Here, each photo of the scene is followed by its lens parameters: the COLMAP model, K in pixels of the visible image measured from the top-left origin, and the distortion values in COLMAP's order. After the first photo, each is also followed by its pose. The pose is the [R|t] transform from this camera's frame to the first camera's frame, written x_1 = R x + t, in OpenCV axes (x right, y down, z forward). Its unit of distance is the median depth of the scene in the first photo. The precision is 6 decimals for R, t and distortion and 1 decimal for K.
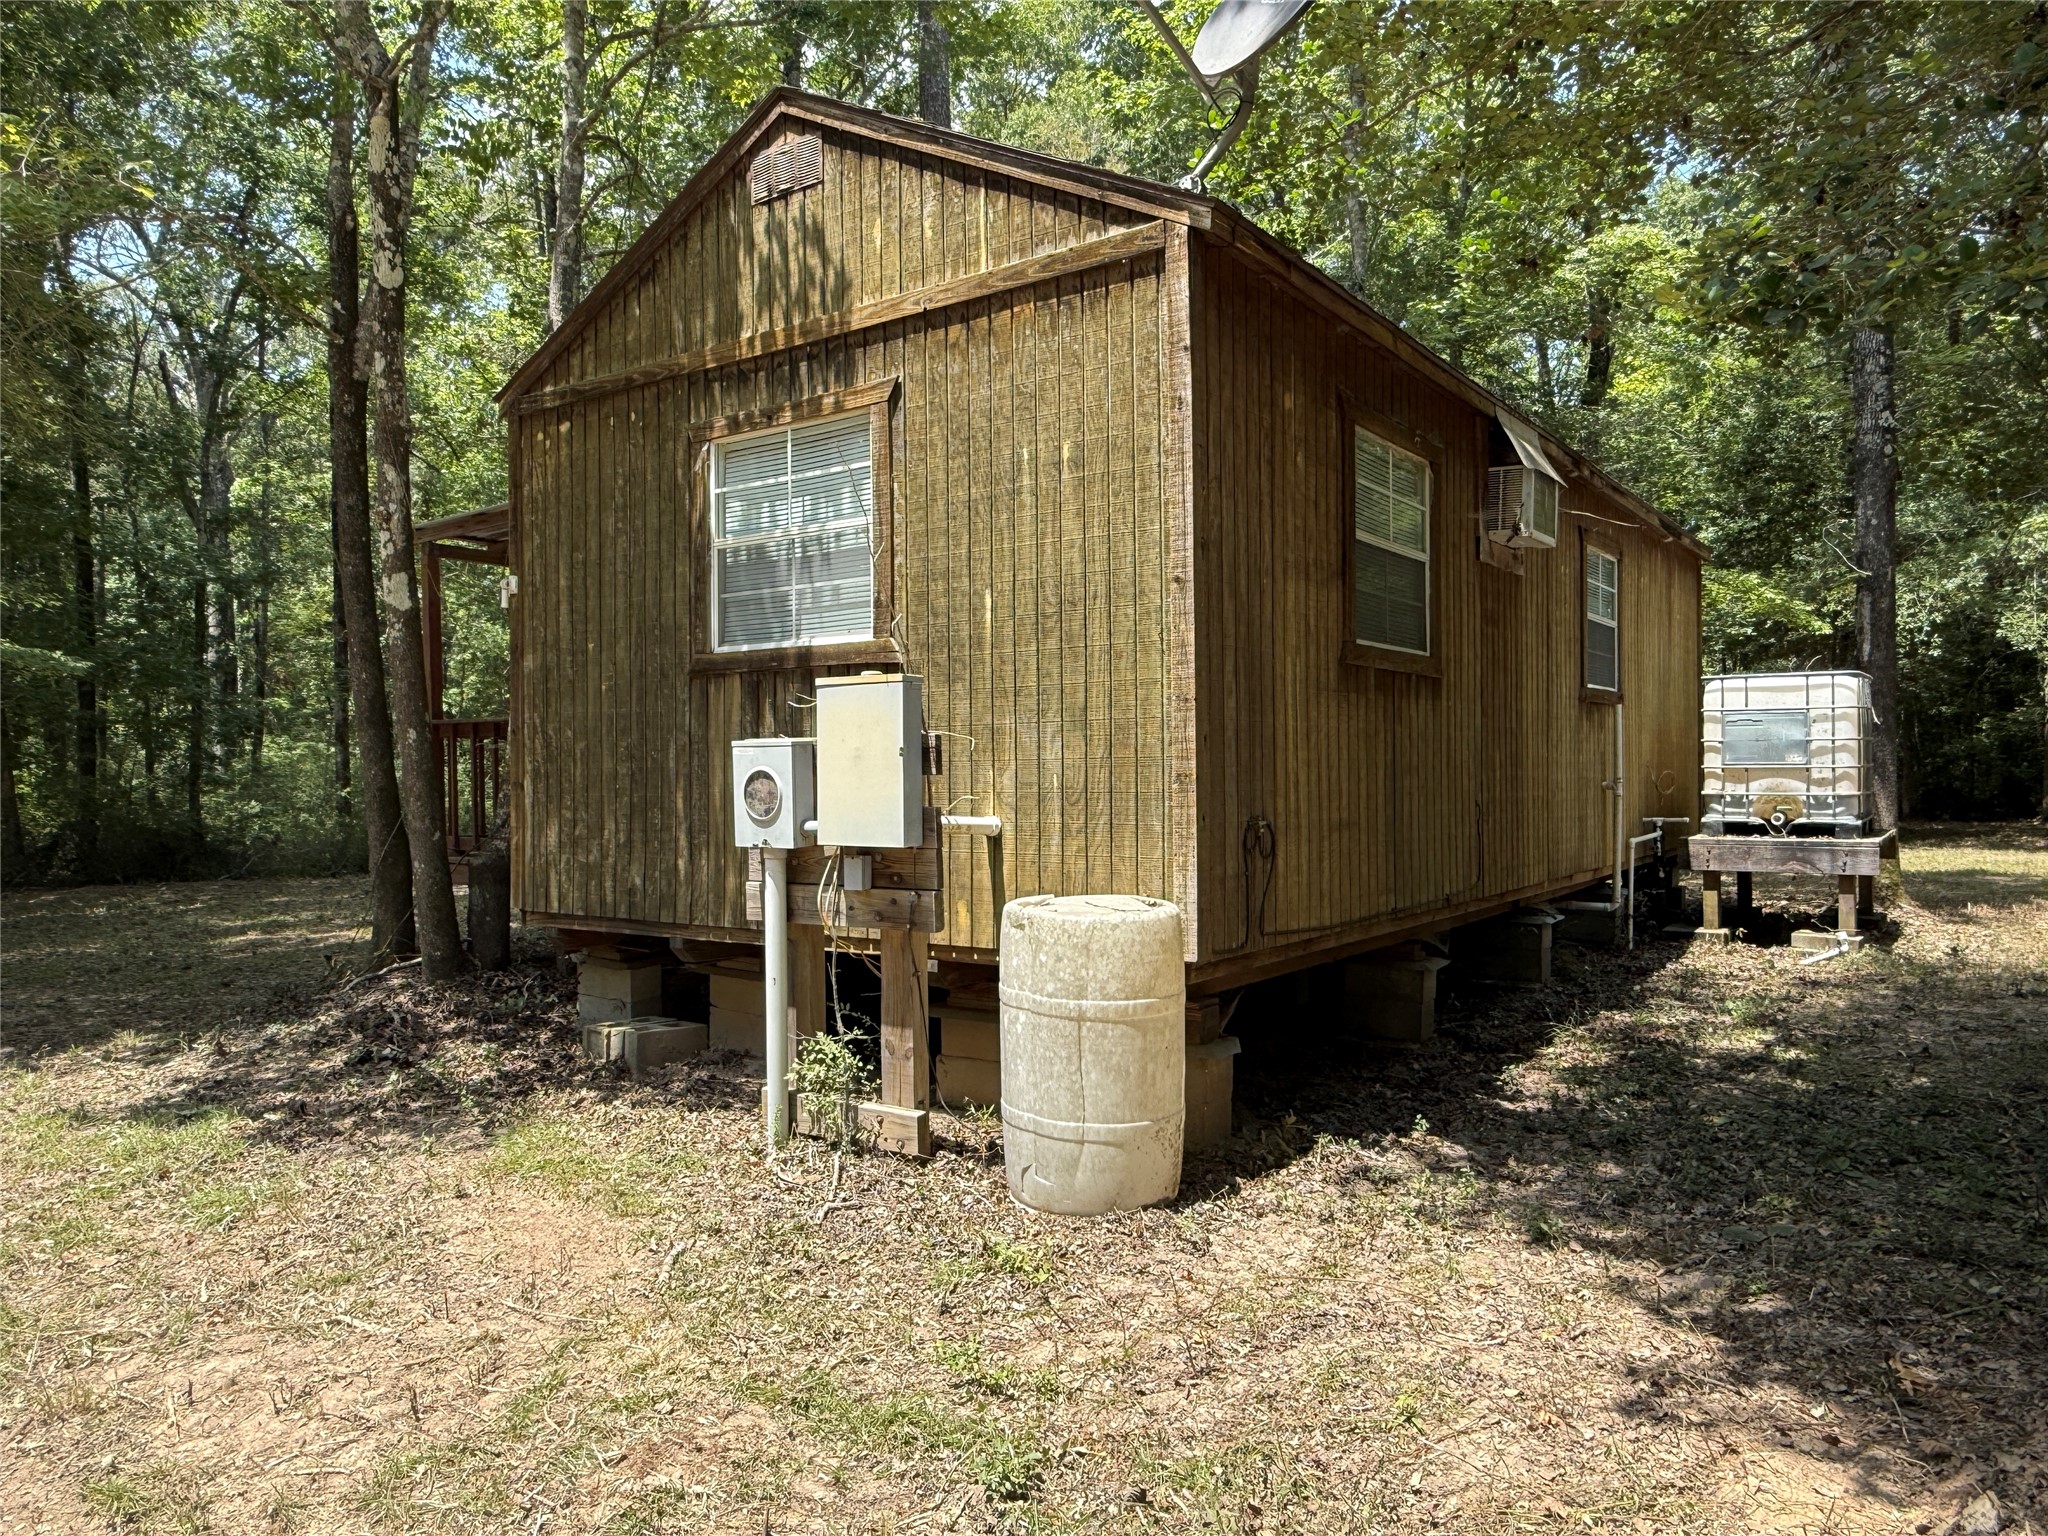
lens RADIAL K [[1406.9, 0, 1022.9], [0, 1406.9, 771.1], [0, 0, 1]] dist [-0.011462, -0.002585]
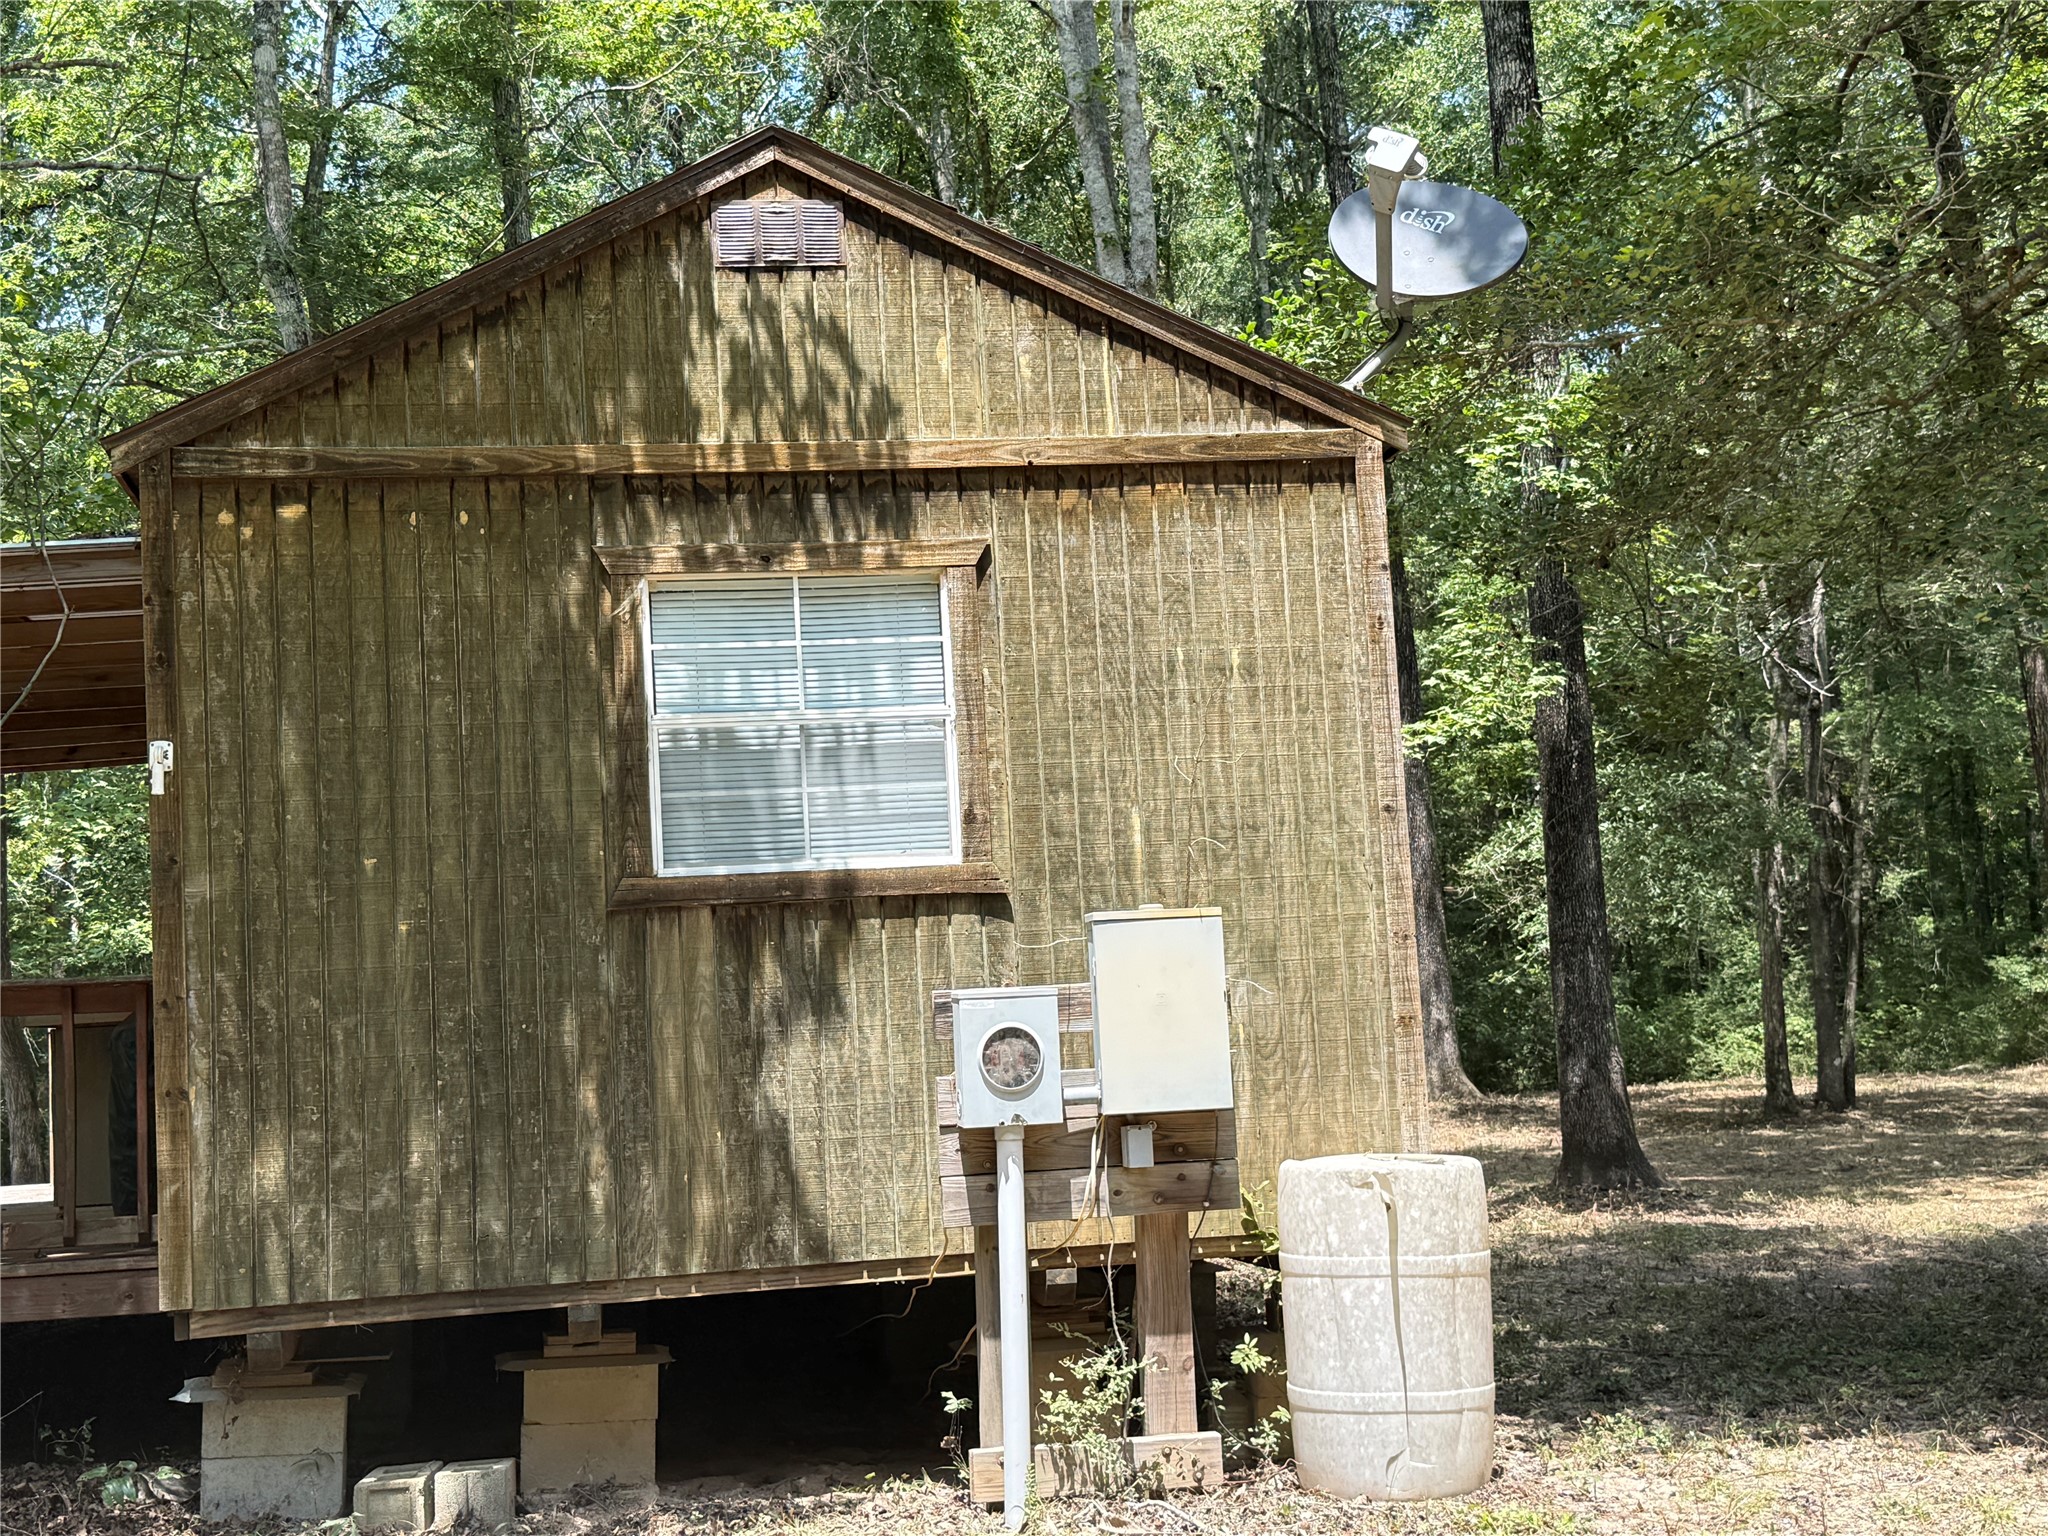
lens RADIAL K [[2713.1, 0, 1022.2], [0, 2713.1, 767.4], [0, 0, 1]] dist [0.090705, 0.000000]
pose [[0.702339, 0.042764, 0.710557, -1.124191], [0.047513, 0.993152, -0.106735, 0.015453], [-0.710256, 0.108725, 0.695497, -0.075336]]
